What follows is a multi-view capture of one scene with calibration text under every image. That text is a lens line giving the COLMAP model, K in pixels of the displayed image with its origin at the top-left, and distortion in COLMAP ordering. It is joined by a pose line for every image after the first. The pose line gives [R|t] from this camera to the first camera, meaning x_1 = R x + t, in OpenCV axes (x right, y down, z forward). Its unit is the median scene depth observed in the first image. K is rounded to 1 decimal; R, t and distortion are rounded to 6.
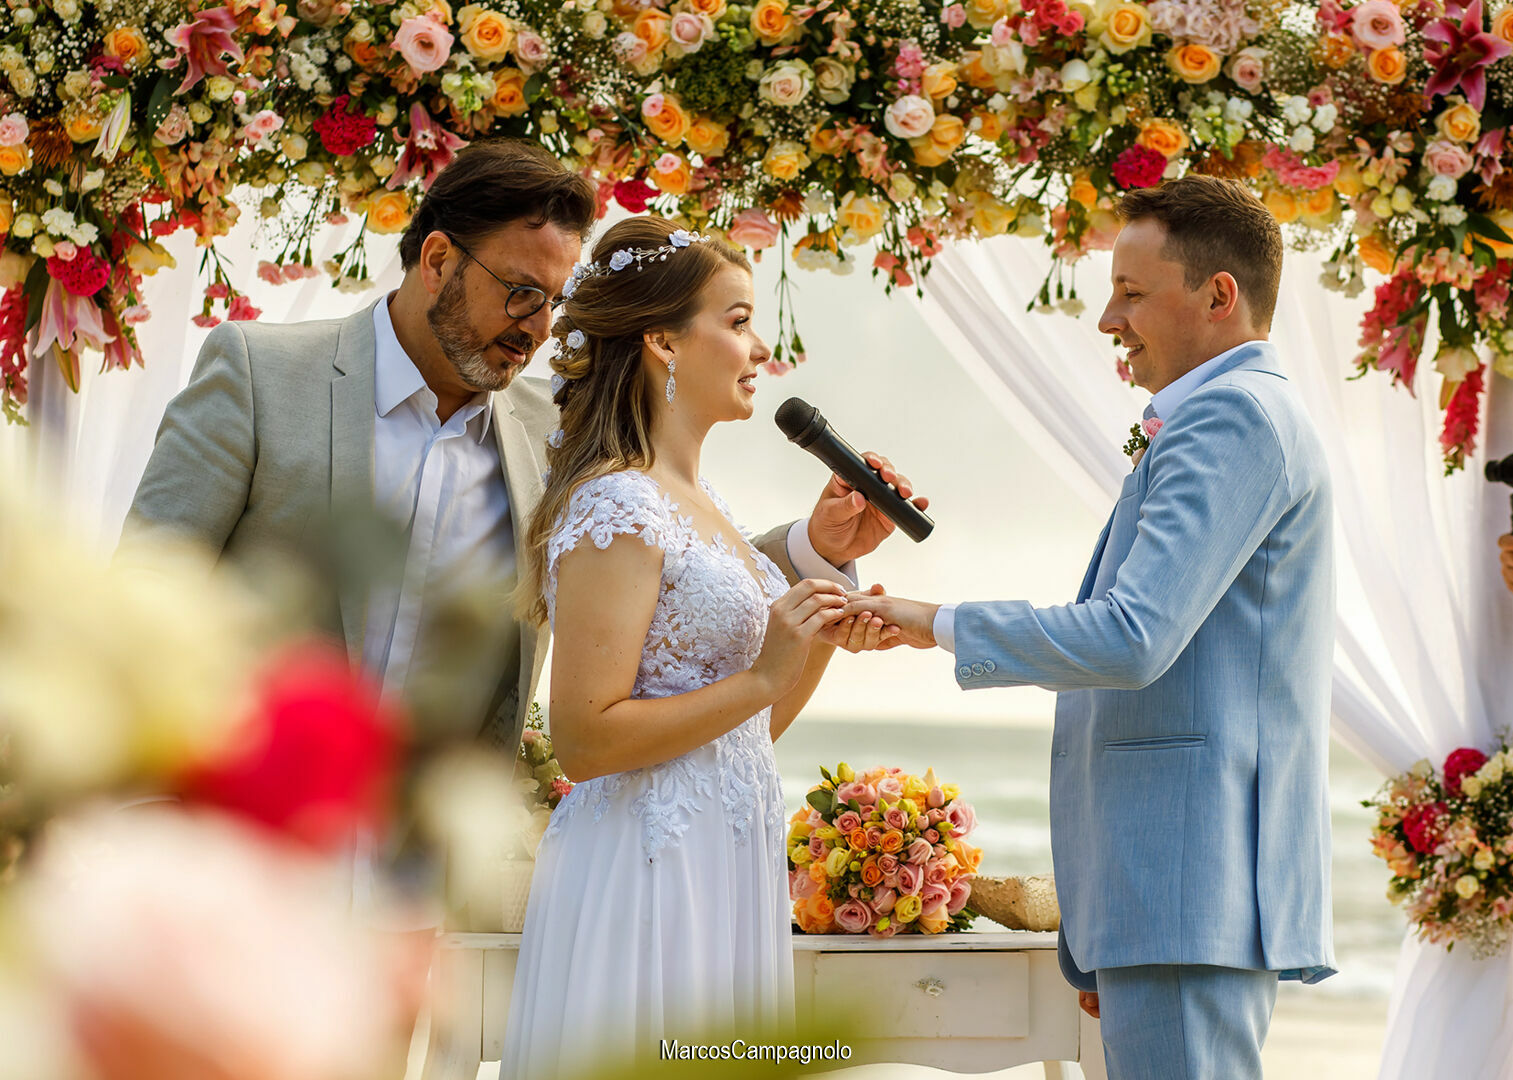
lens RADIAL K [[4716.4, 0, 628.3], [0, 4716.4, 573.9], [0, 0, 1]] dist [0.018721, -0.911386]
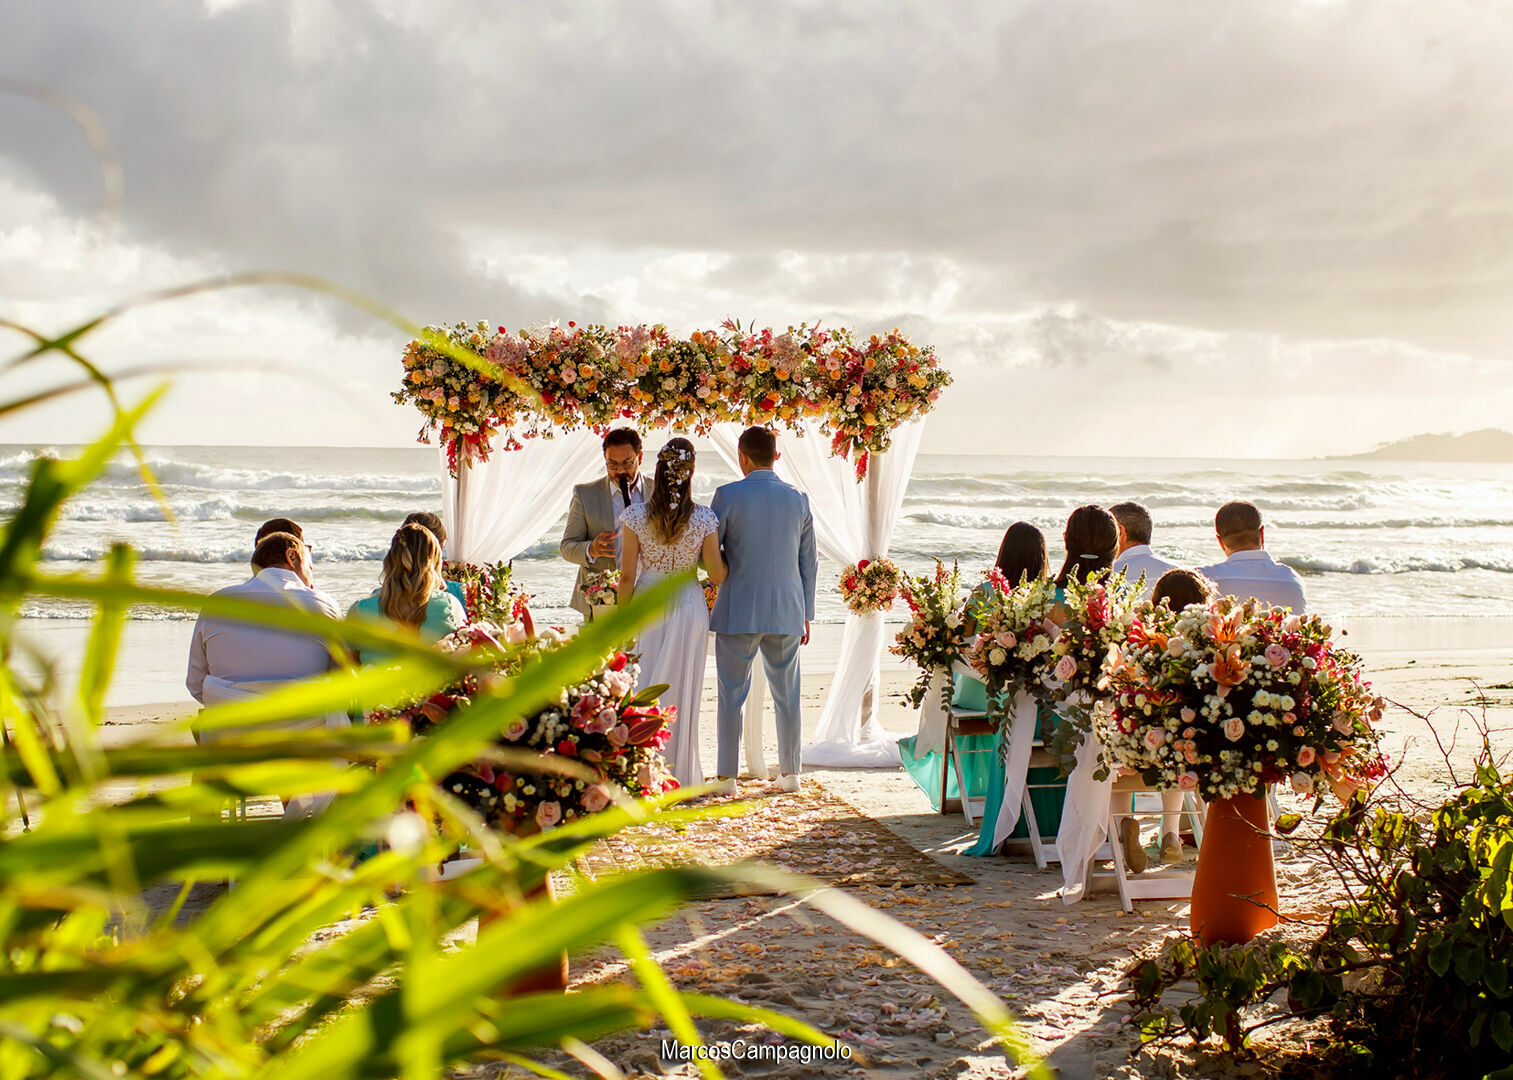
lens RADIAL K [[2492.2, 0, 675.4], [0, 2492.2, 576.4], [0, 0, 1]] dist [-0.020495, 0.100101]
pose [[0.999335, -0.022362, 0.028795, -0.019808], [0.019720, 0.995839, 0.088976, -0.126211], [-0.030665, -0.088349, 0.995617, -0.908360]]
